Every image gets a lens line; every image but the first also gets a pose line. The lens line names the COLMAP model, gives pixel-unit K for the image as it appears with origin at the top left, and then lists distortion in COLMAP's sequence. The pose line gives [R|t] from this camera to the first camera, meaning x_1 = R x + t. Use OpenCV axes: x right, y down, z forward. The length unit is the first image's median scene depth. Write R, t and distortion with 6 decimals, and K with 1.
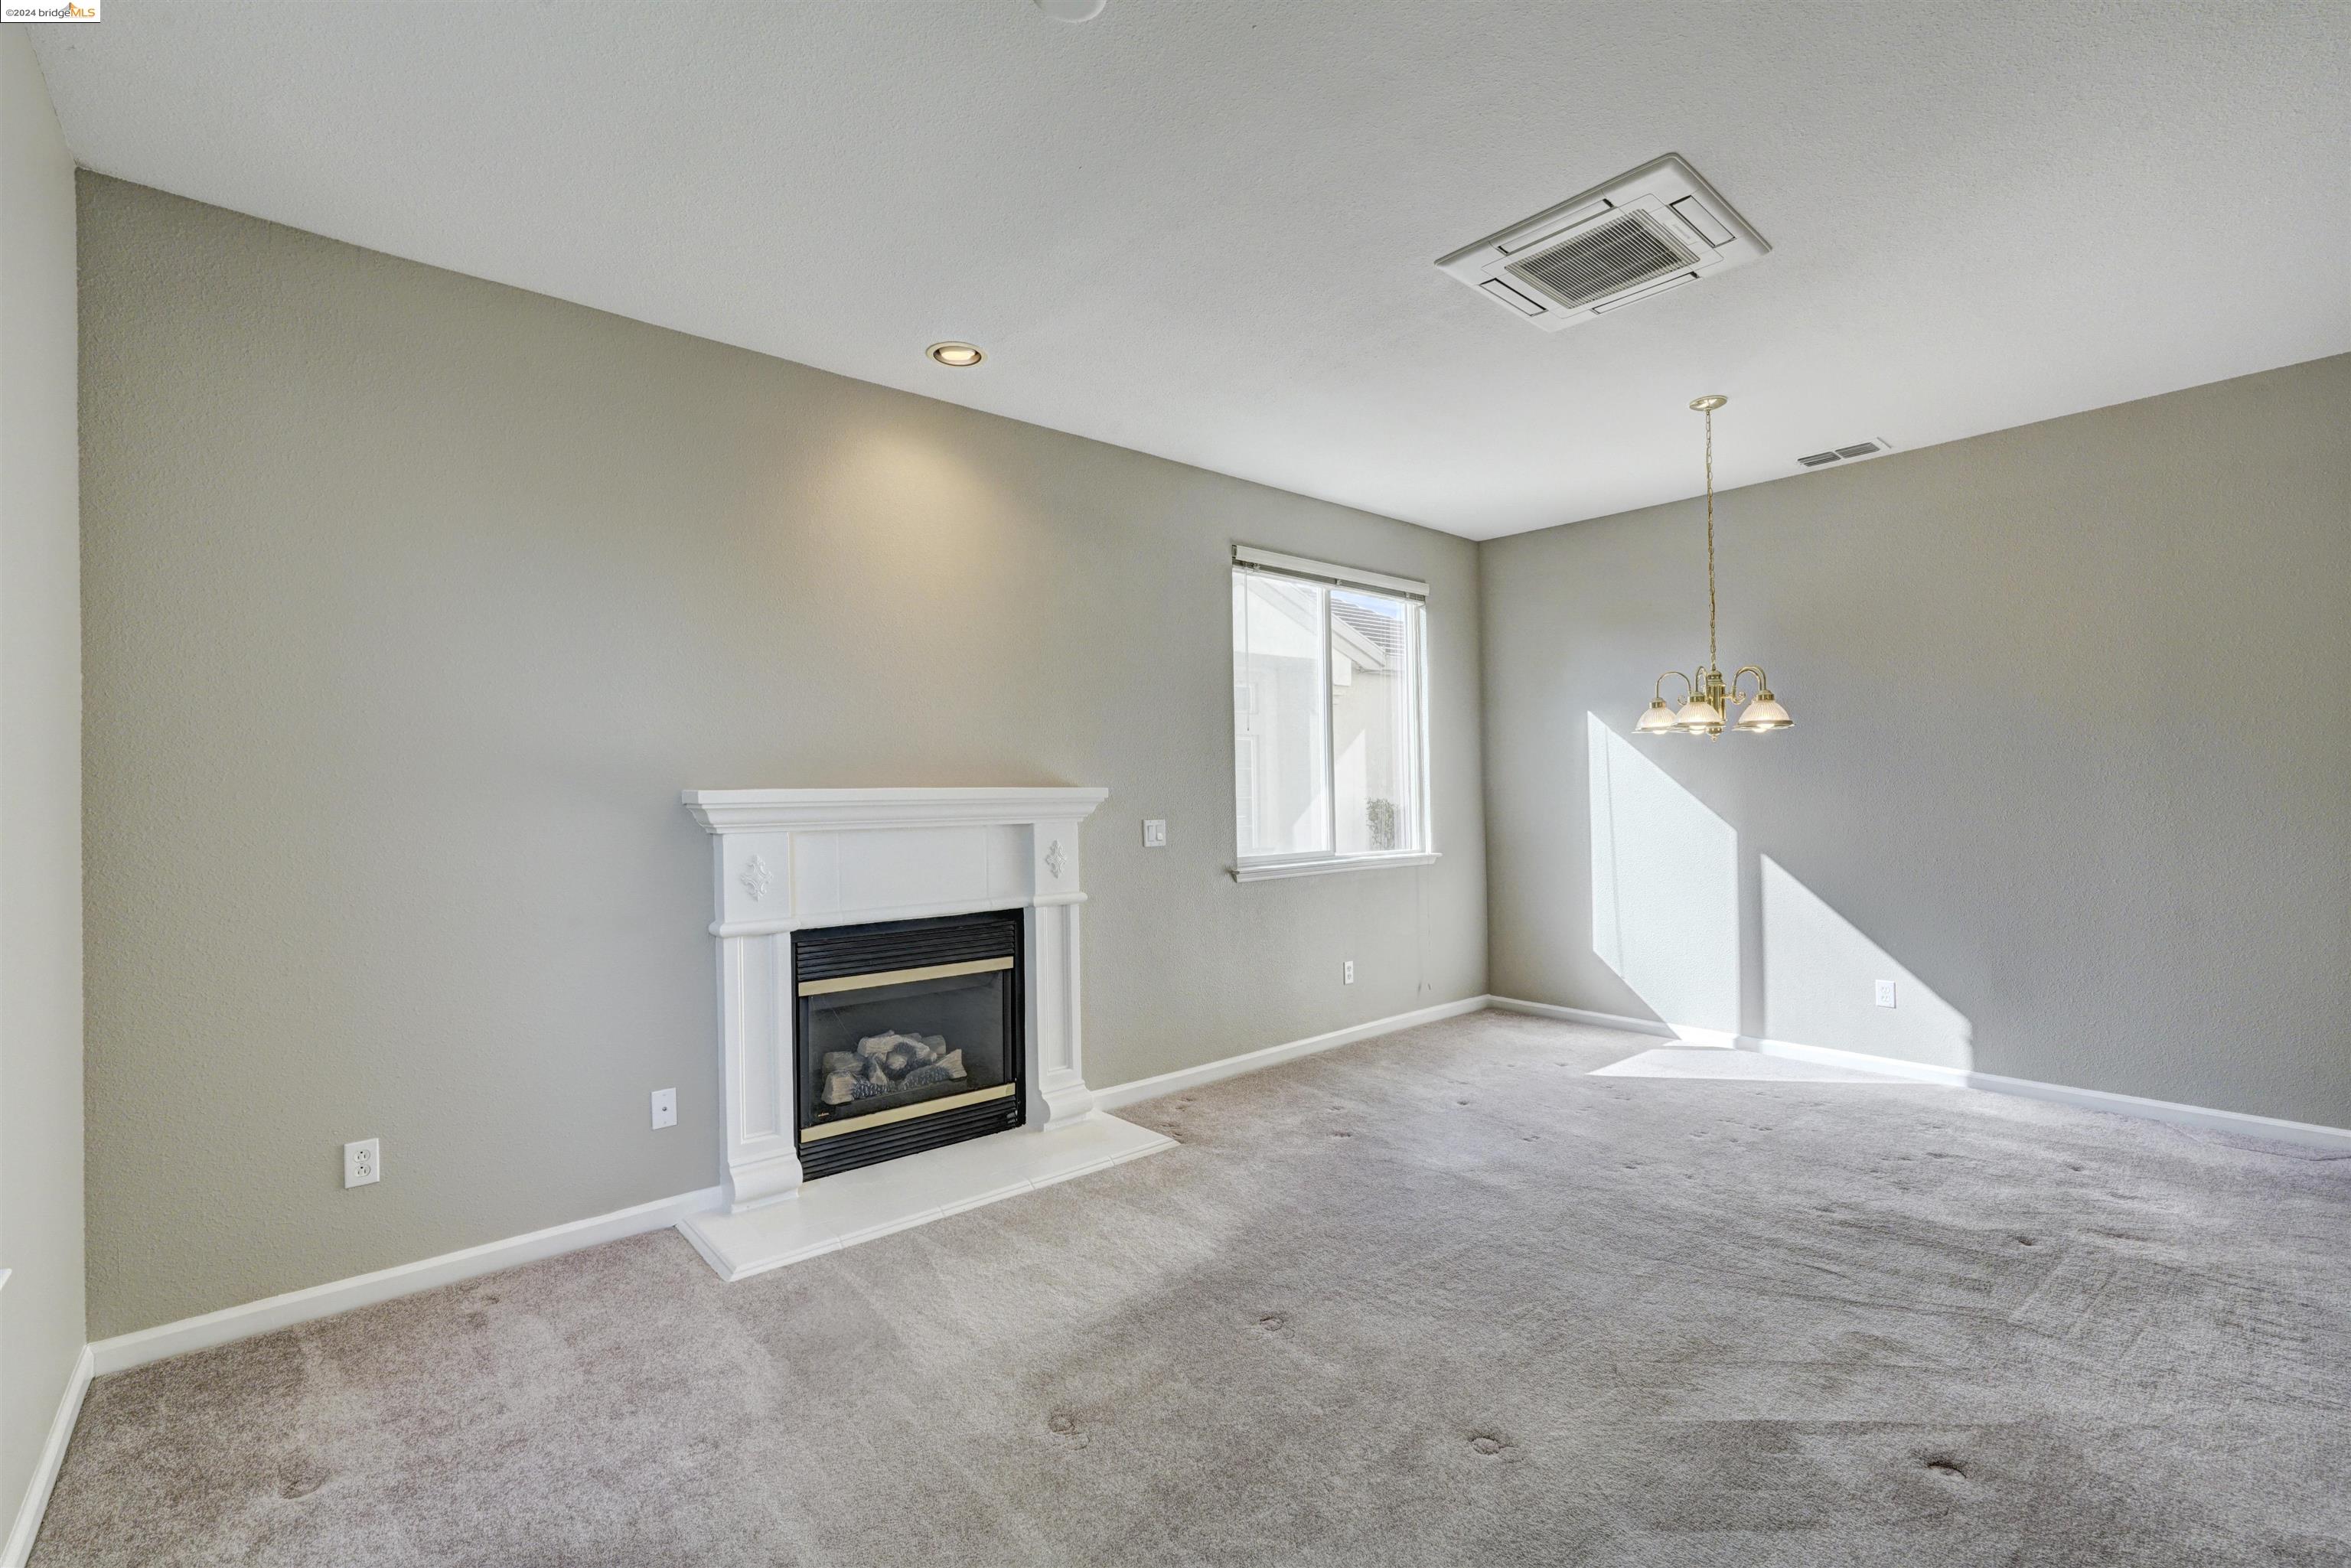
lens RADIAL K [[1026.7, 0, 1168.1], [0, 1026.7, 782.7], [0, 0, 1]] dist [-0.014836, 0.007098]
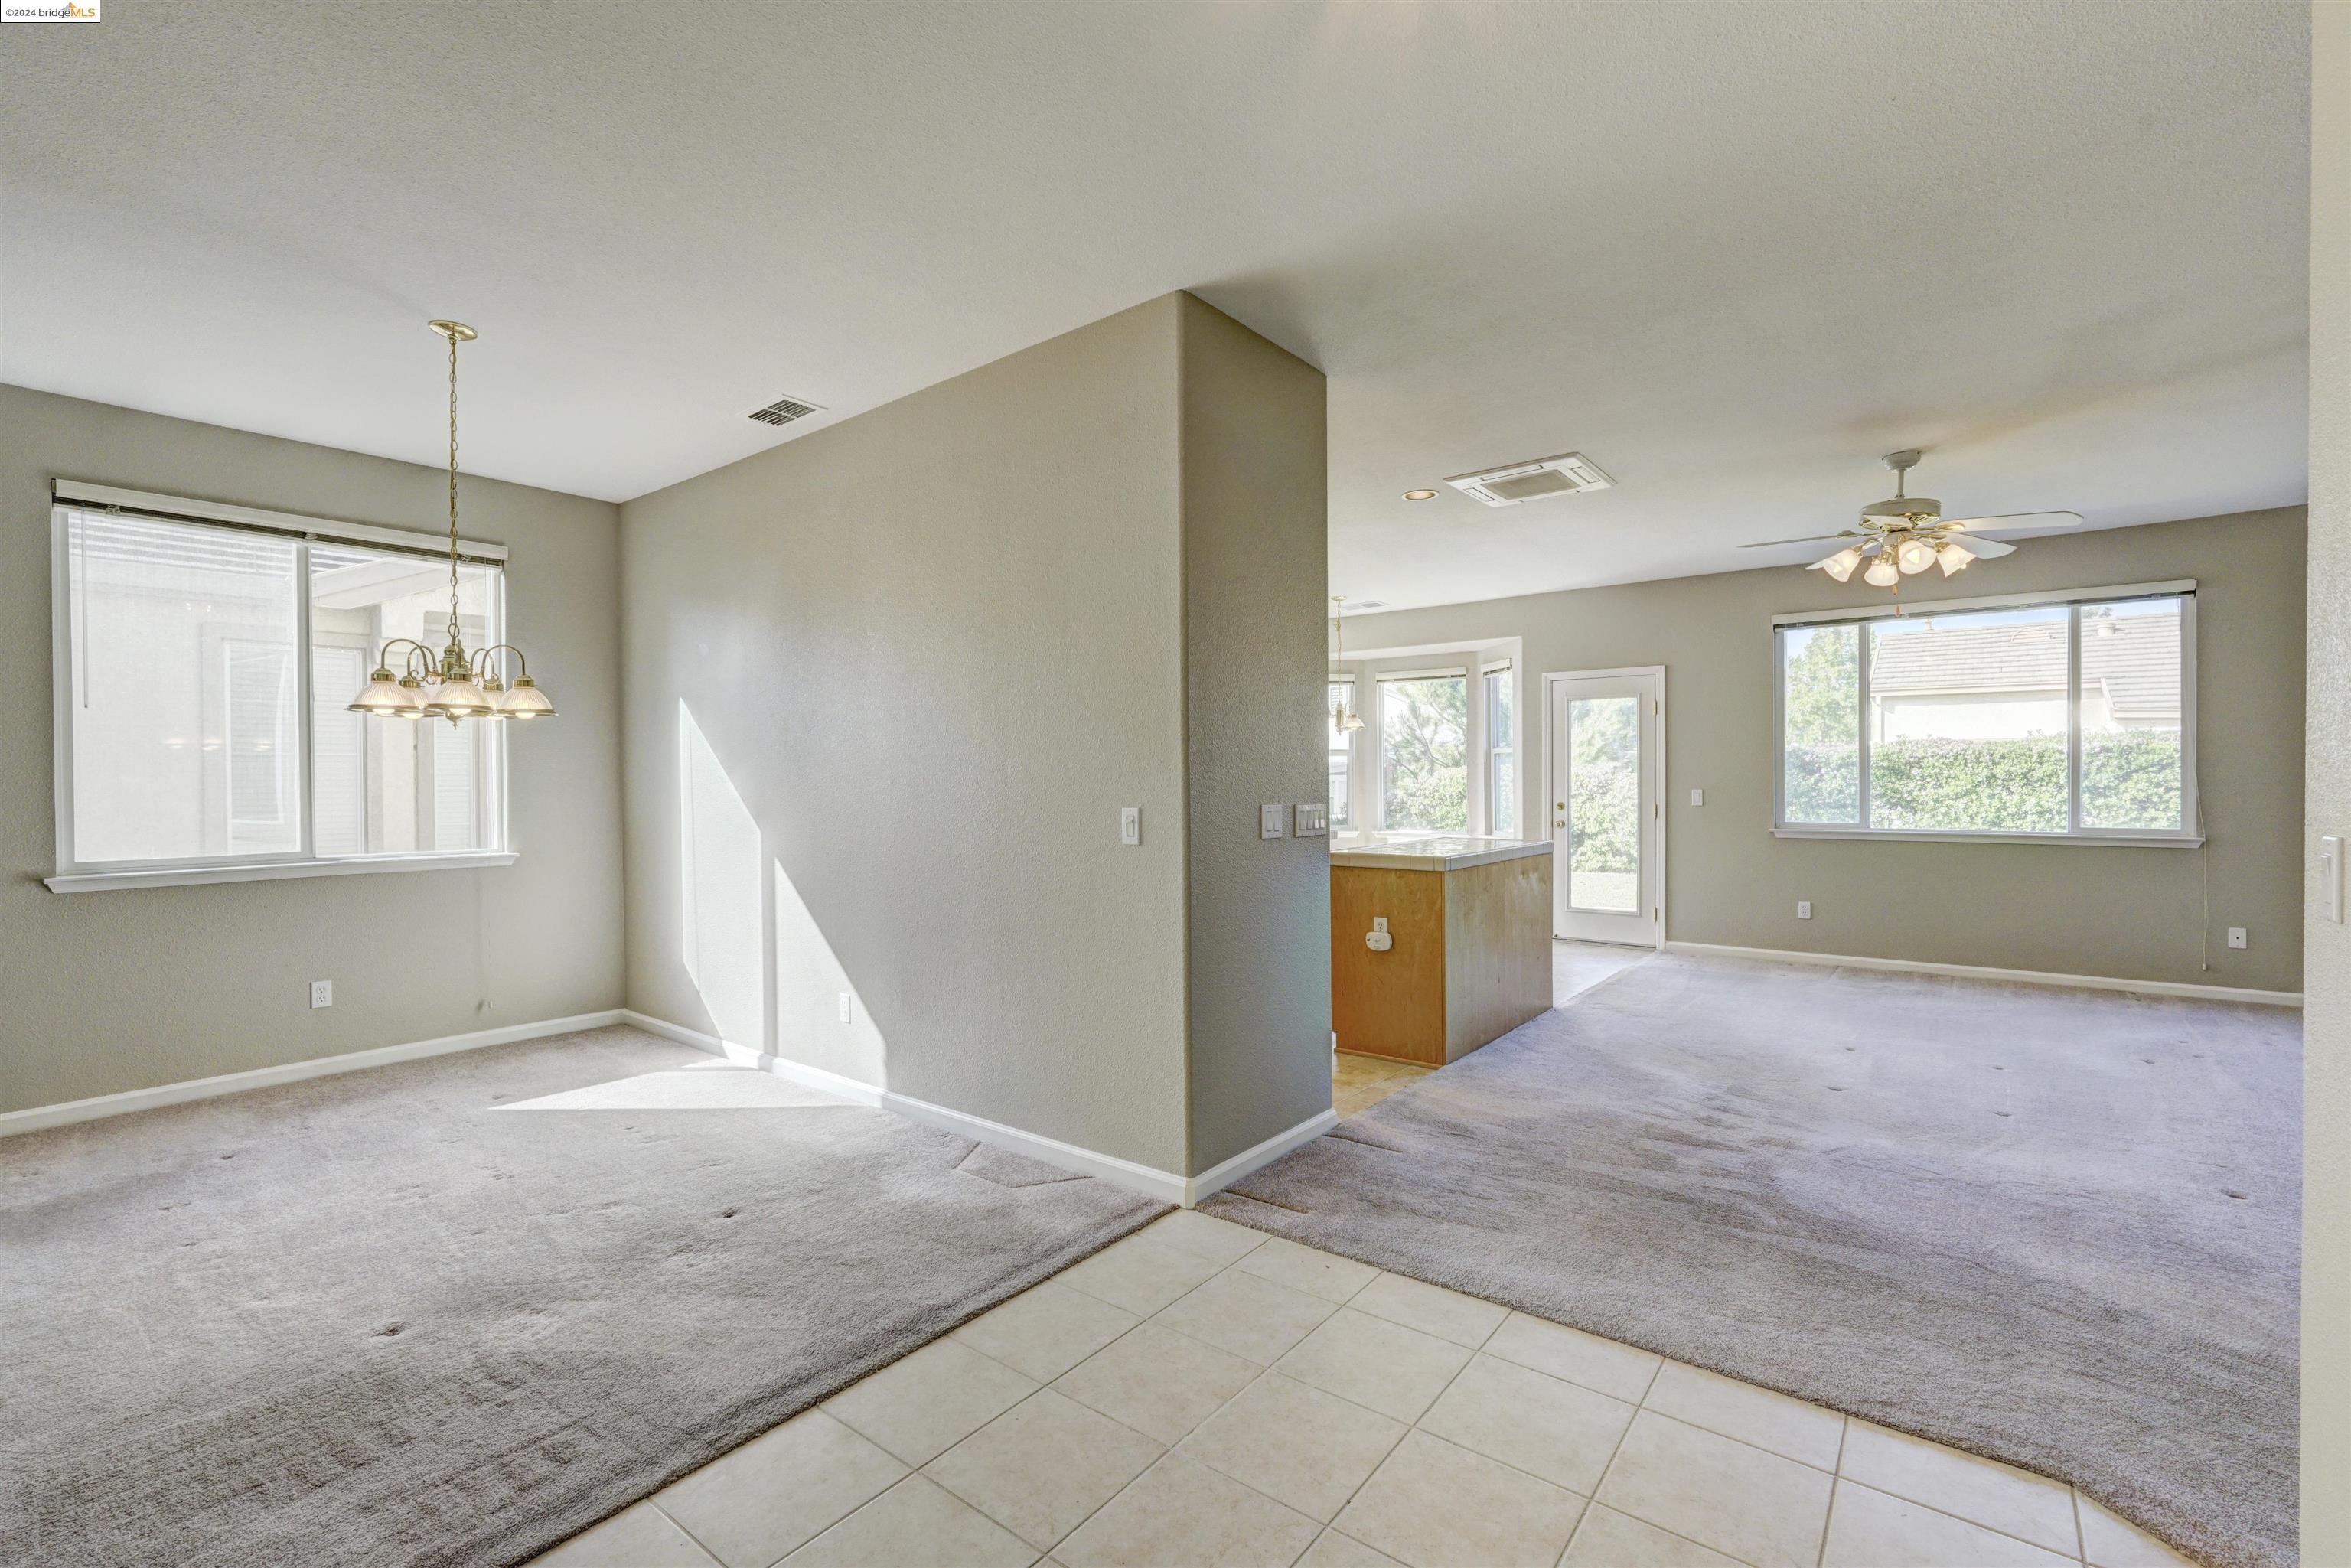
lens RADIAL K [[1026.7, 0, 1174.9], [0, 1026.7, 784.7], [0, 0, 1]] dist [-0.014836, 0.007098]
pose [[0.981021, 0.011282, 0.193573, 0.919331], [-0.014841, 0.999746, 0.016944, -0.018872], [-0.193333, -0.019495, 0.980940, 0.048981]]
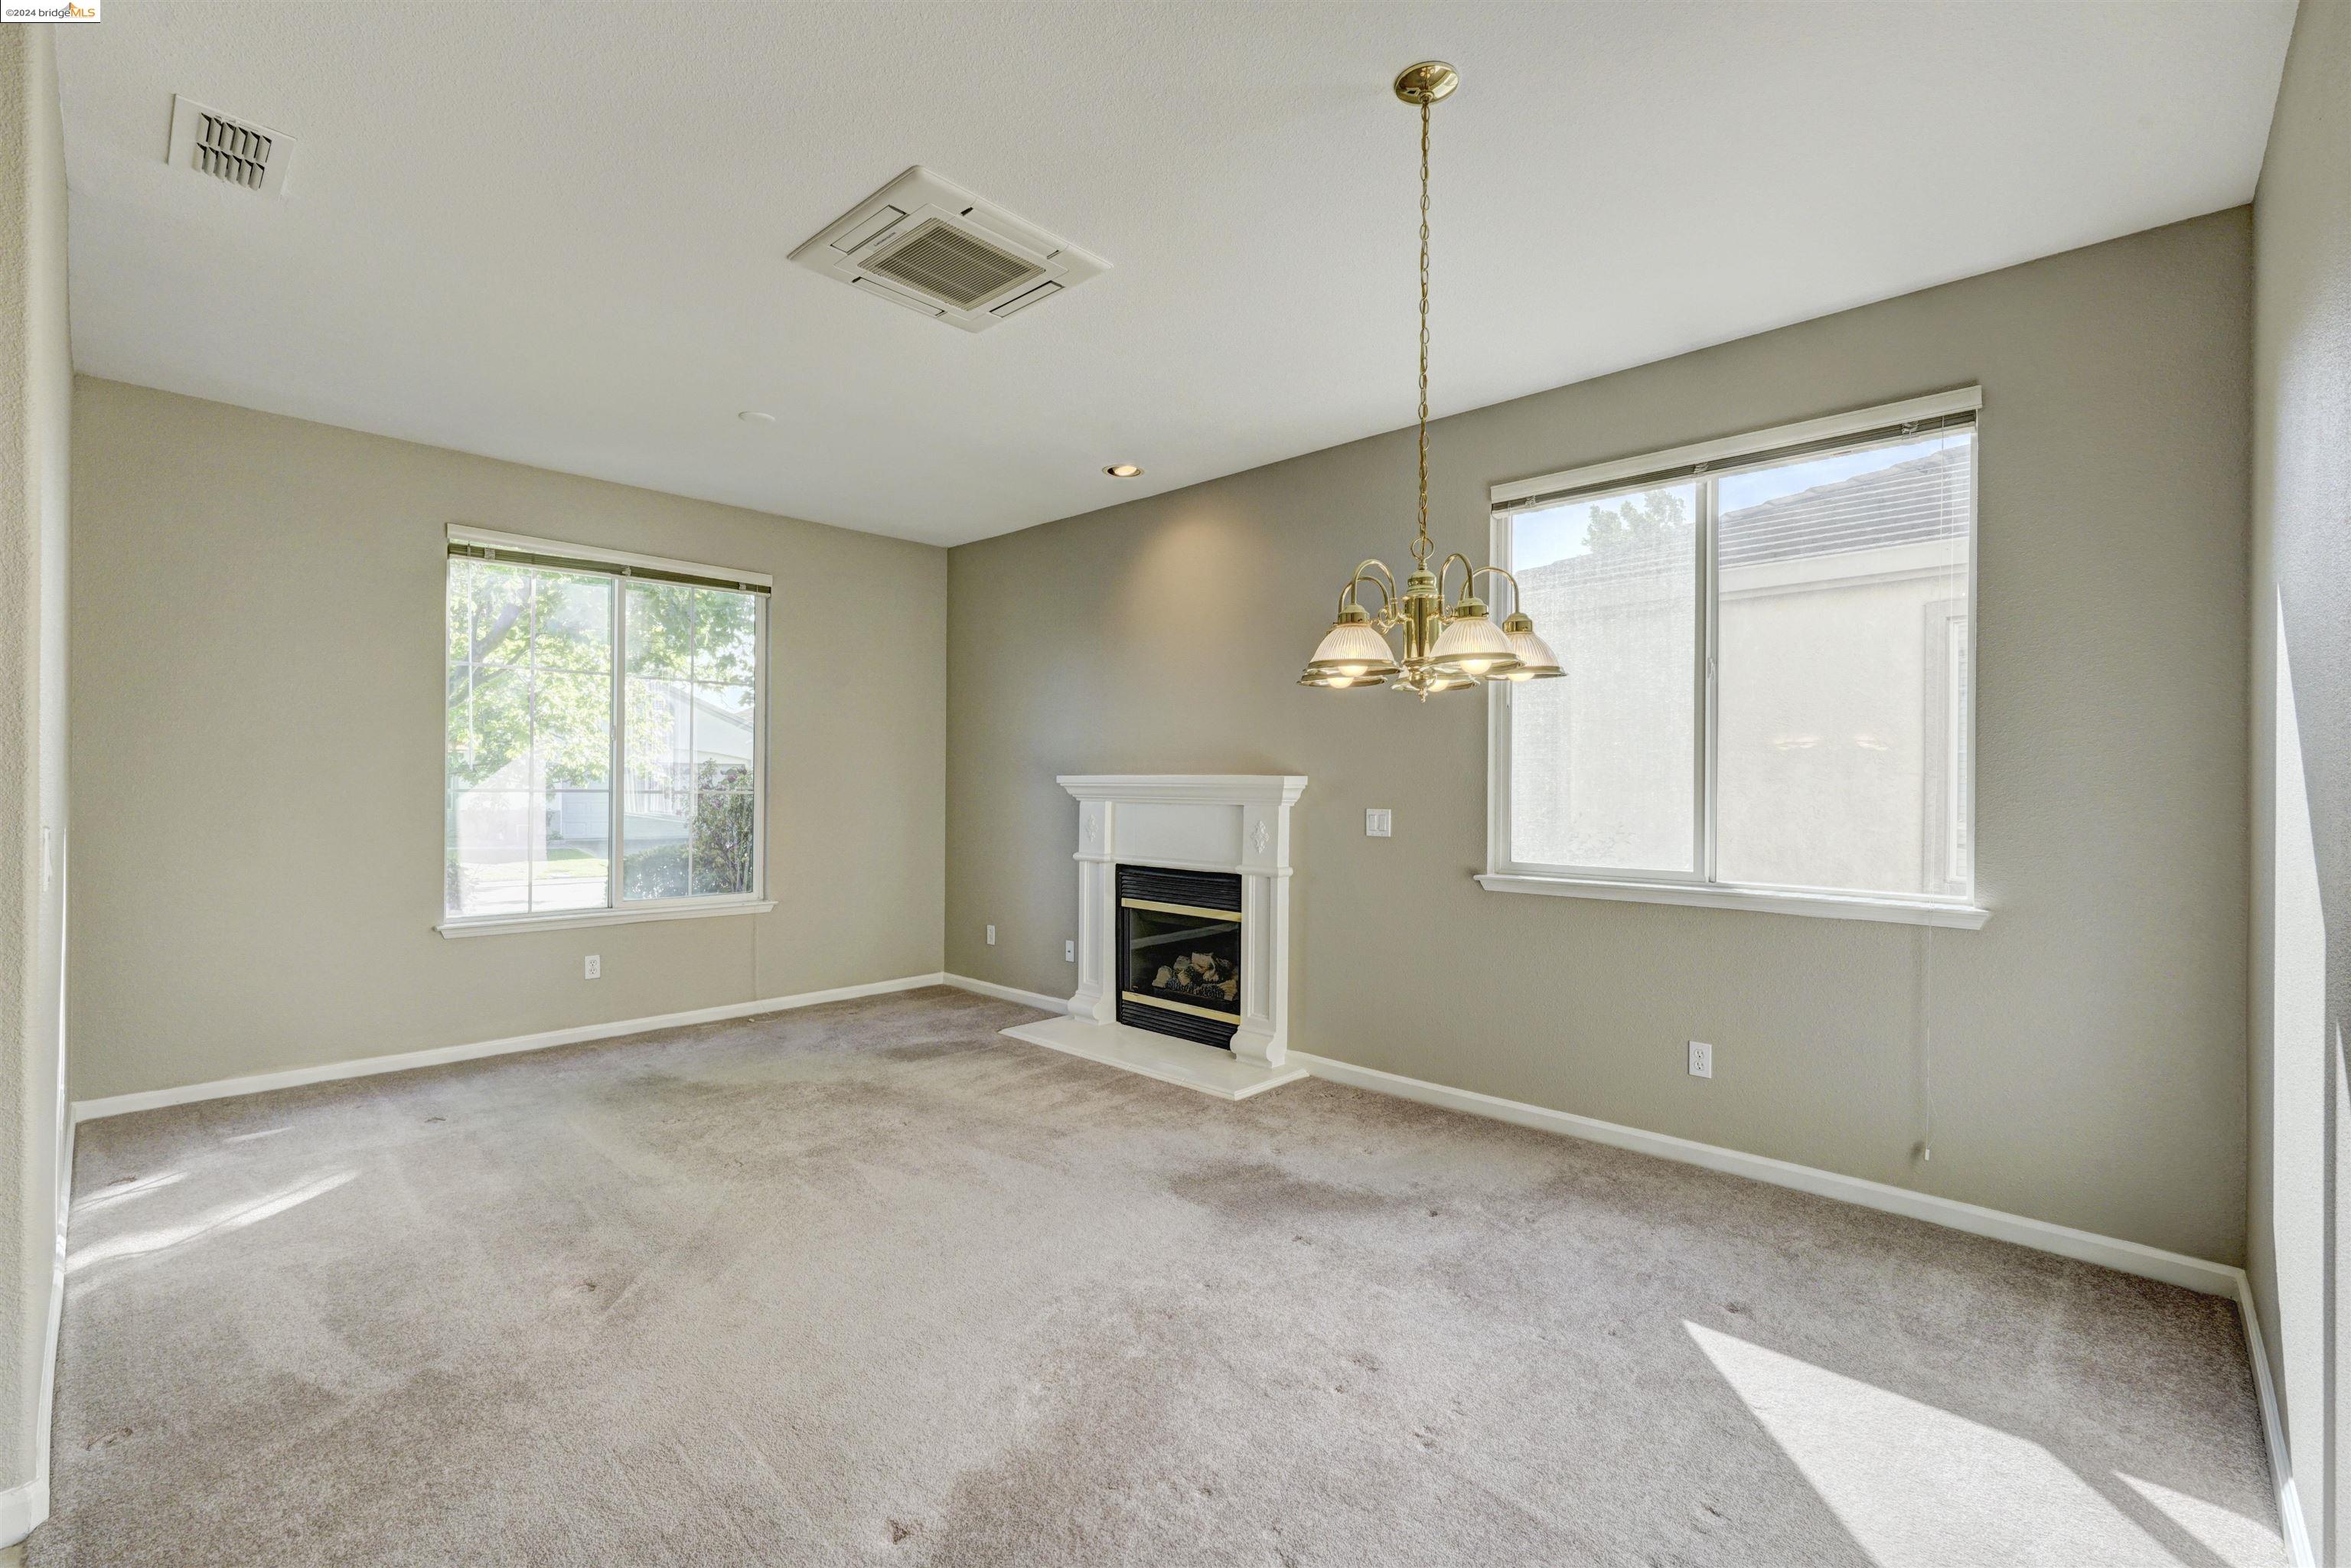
lens RADIAL K [[1026.7, 0, 1176.7], [0, 1026.7, 774.6], [0, 0, 1]] dist [-0.014836, 0.007098]
pose [[0.100602, 0.006583, -0.994905, 1.035092], [0.002724, 0.999973, 0.006892, -0.004289], [0.994923, -0.003403, 0.100581, 0.782644]]
